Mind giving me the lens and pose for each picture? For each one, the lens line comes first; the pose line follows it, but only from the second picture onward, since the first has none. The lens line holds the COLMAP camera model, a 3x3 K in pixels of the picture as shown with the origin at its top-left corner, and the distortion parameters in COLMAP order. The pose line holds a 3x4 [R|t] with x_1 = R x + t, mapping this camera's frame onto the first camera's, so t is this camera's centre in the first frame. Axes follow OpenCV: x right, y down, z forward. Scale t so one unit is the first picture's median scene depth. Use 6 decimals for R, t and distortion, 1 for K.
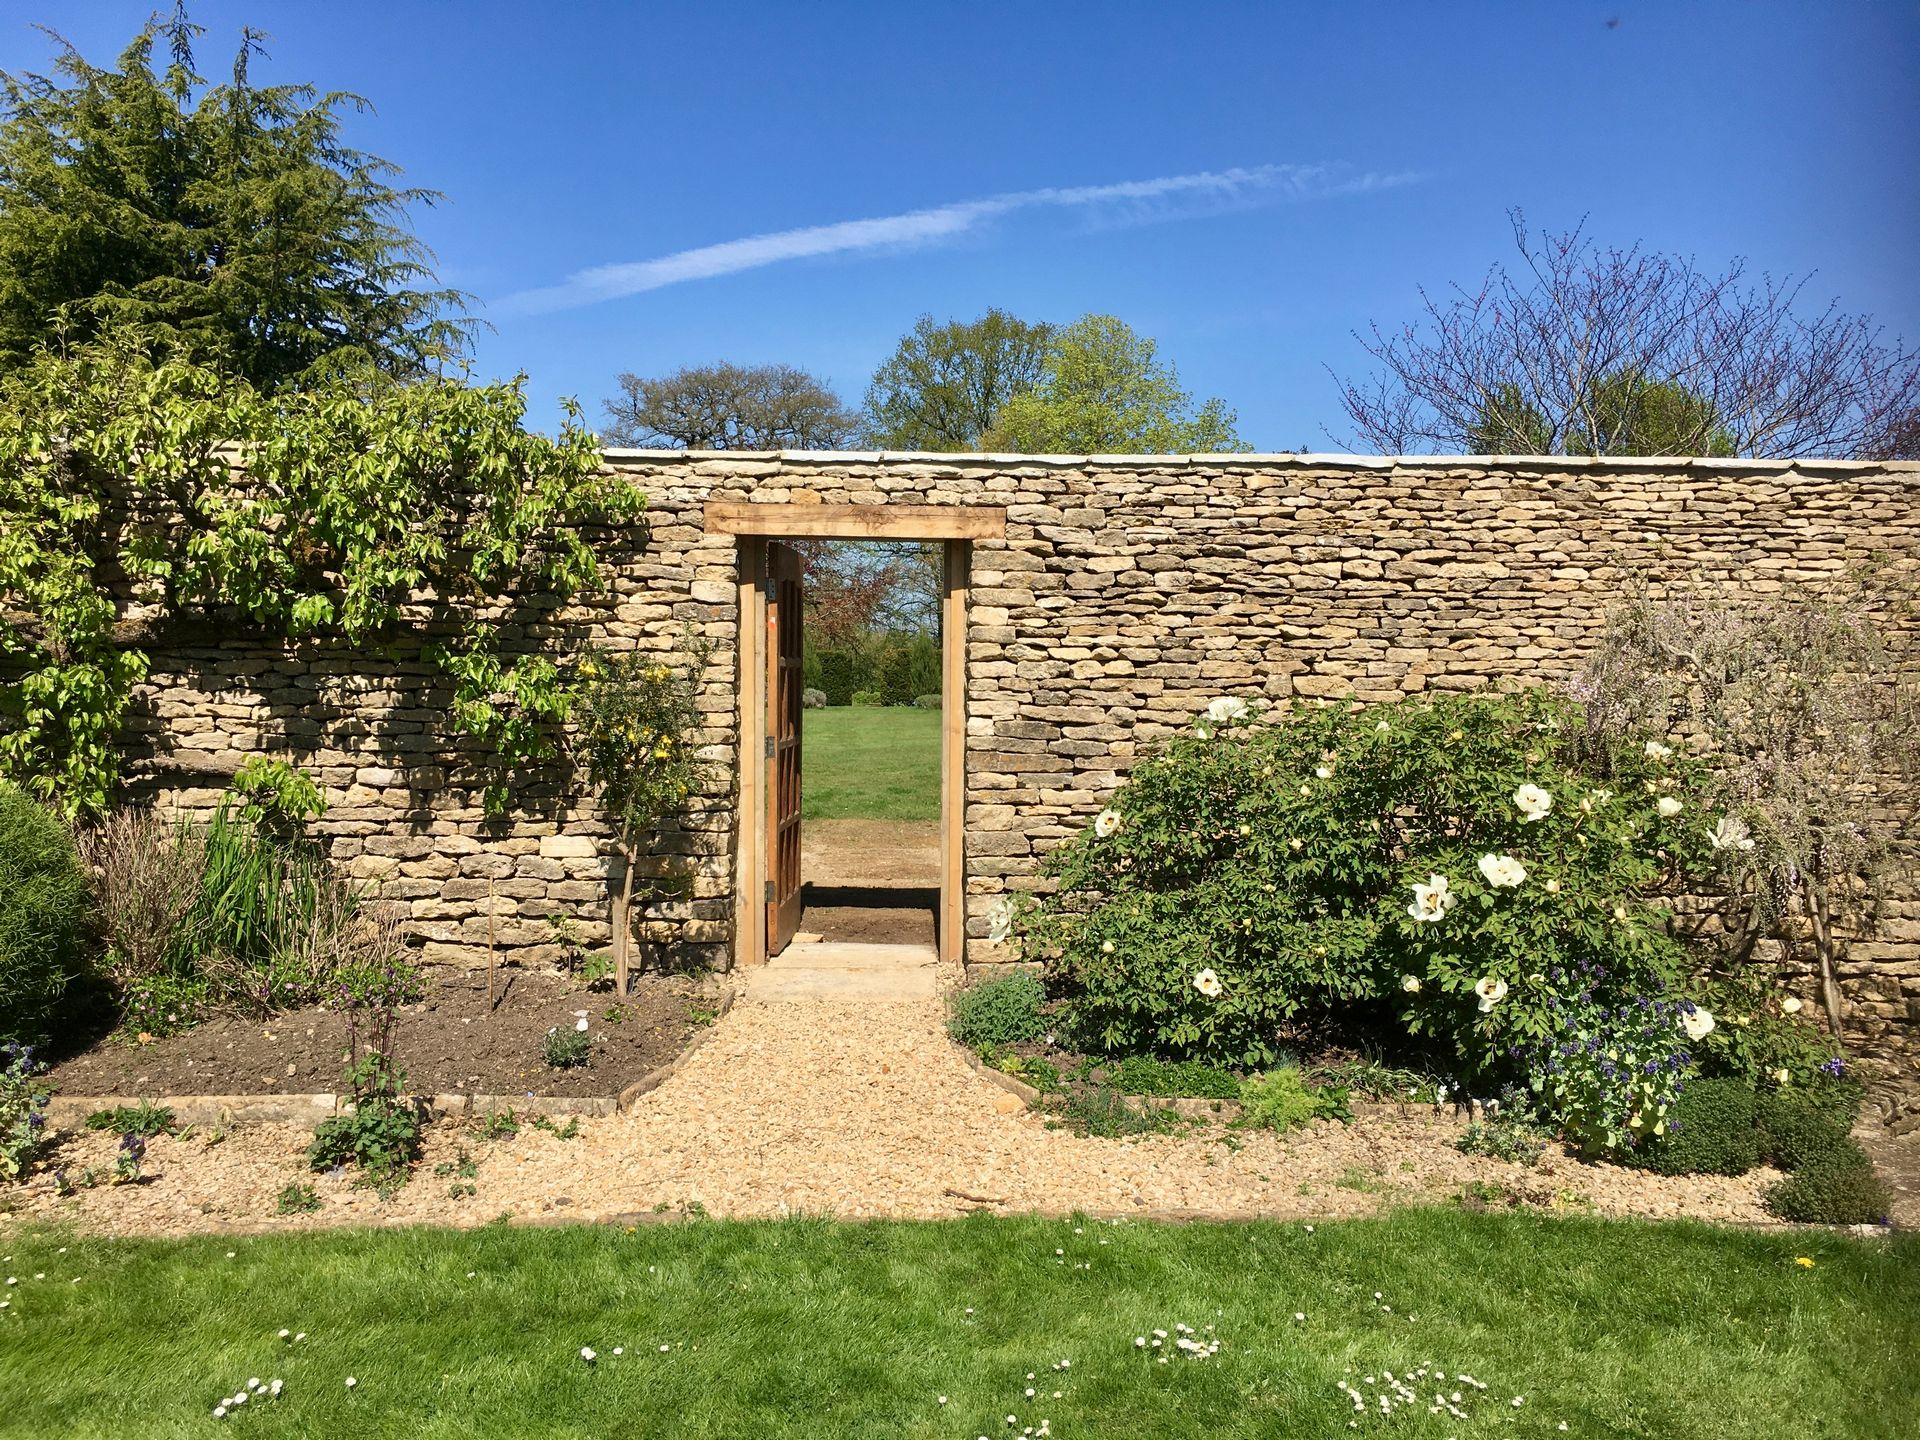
lens RADIAL K [[1626.5, 0, 963.0], [0, 1626.5, 719.8], [0, 0, 1]] dist [0.072027, -0.062623]
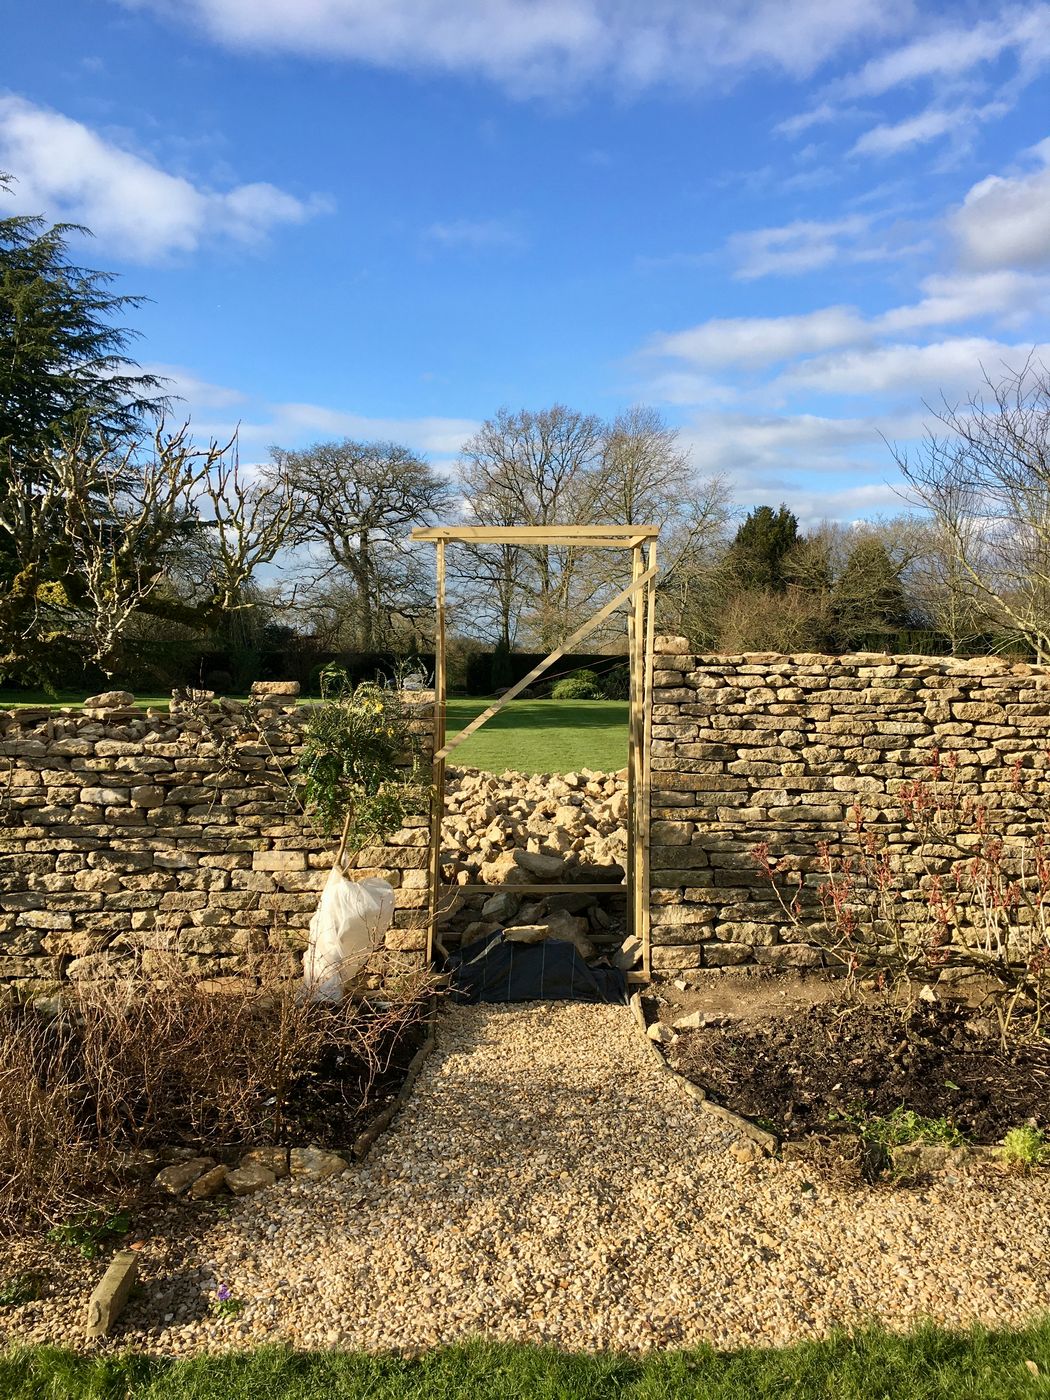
lens RADIAL K [[1186.0, 0, 519.8], [0, 1186.0, 688.8], [0, 0, 1]] dist [0.072027, -0.062623]
pose [[0.999951, 0.007155, 0.006808, -0.088665], [-0.007082, 0.999918, -0.010629, -0.026317], [-0.006883, 0.010580, 0.999920, 0.217280]]
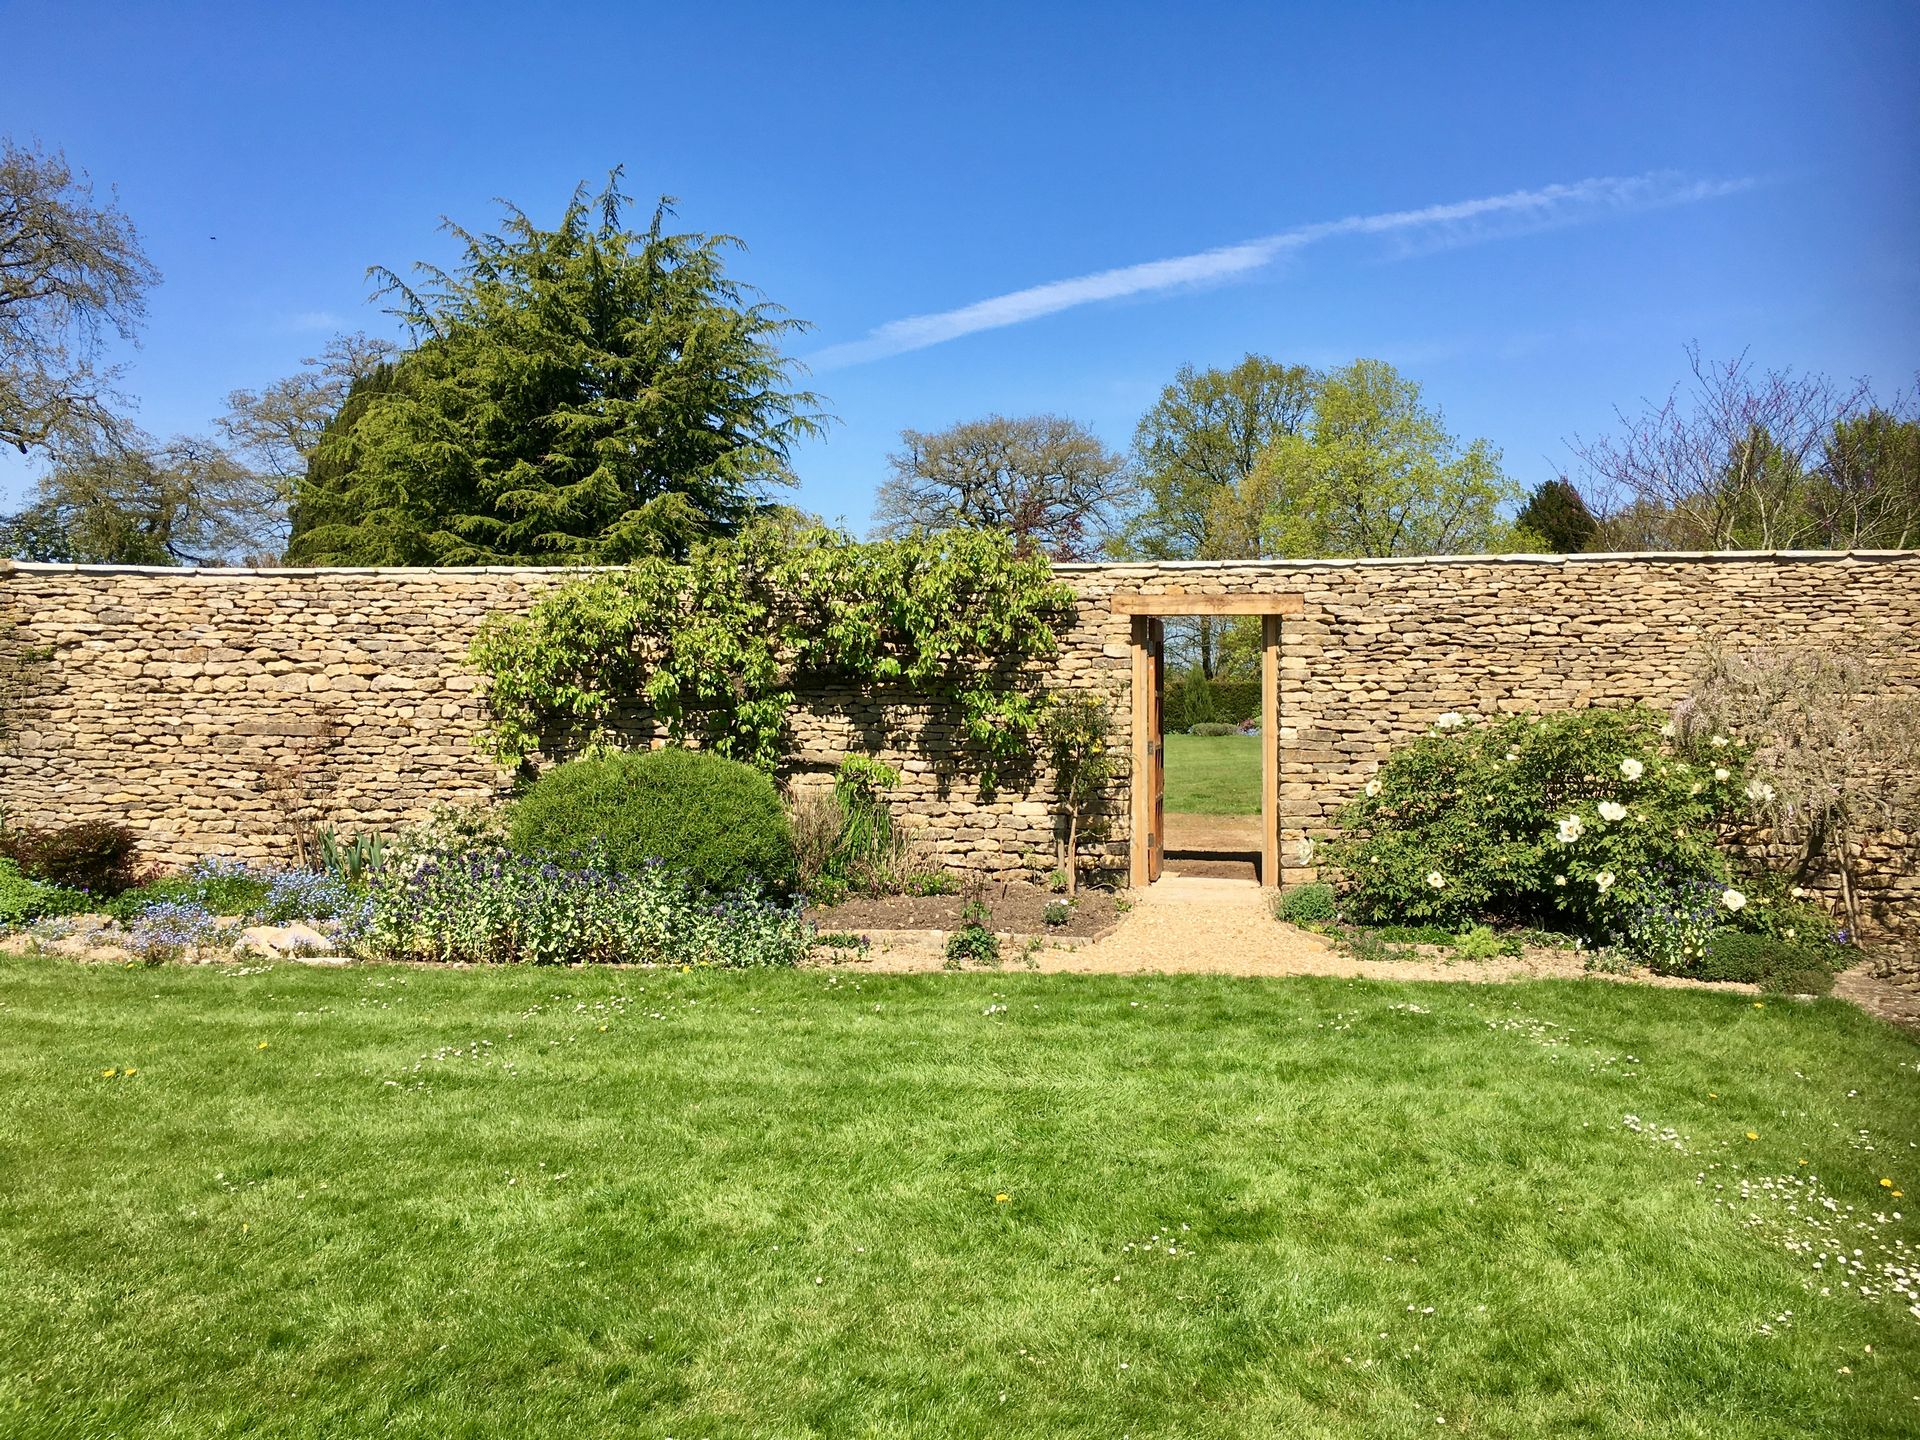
lens RADIAL K [[1626.5, 0, 950.7], [0, 1626.5, 712.7], [0, 0, 1]] dist [0.072027, -0.062623]
pose [[0.986660, -0.008882, -0.162551, -0.055040], [0.004894, 0.999678, -0.024918, 0.021797], [0.162720, 0.023790, 0.986386, -0.609405]]
